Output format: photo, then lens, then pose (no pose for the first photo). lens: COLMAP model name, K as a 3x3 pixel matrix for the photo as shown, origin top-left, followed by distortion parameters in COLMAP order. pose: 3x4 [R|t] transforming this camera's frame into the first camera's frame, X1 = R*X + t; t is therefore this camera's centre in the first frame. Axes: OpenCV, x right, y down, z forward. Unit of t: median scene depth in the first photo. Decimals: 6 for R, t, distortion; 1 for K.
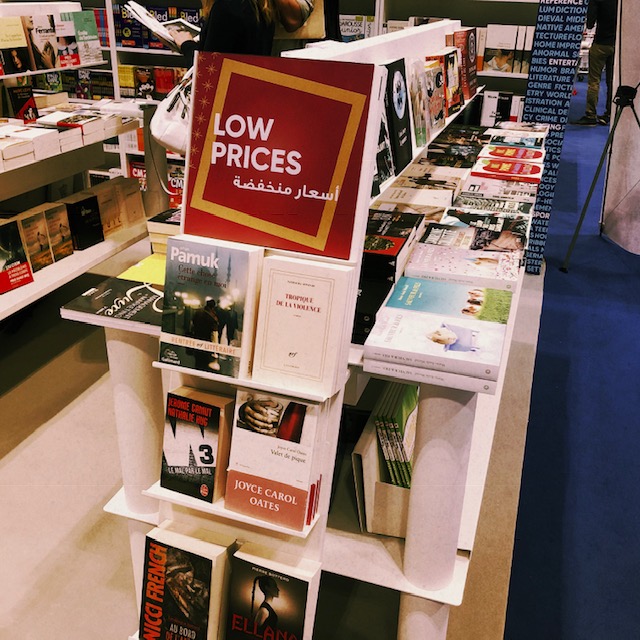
lens RADIAL K [[683.0, 0, 323.0], [0, 683.0, 319.6], [0, 0, 1]] dist [-0.079204, 0.128557]
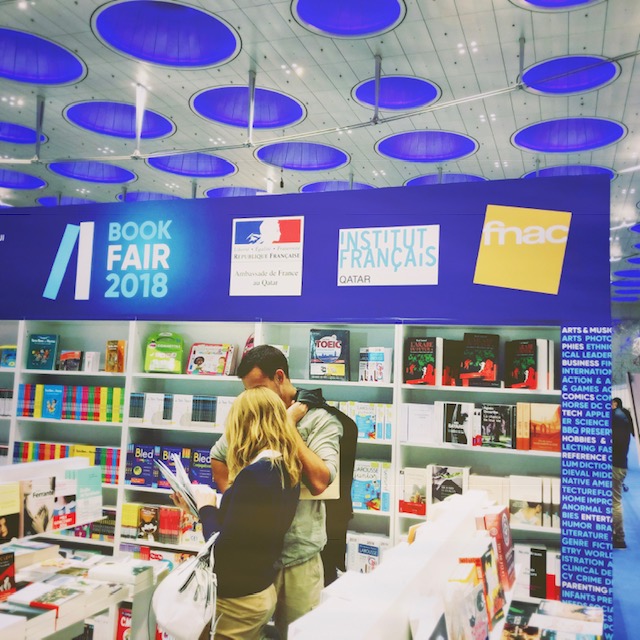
lens RADIAL K [[683.0, 0, 323.0], [0, 683.0, 319.6], [0, 0, 1]] dist [-0.079204, 0.128557]
pose [[0.999748, 0.009712, -0.020237, -0.004725], [-0.018936, 0.849032, -0.528002, -0.114774], [0.012054, 0.528252, 0.849002, 0.062263]]
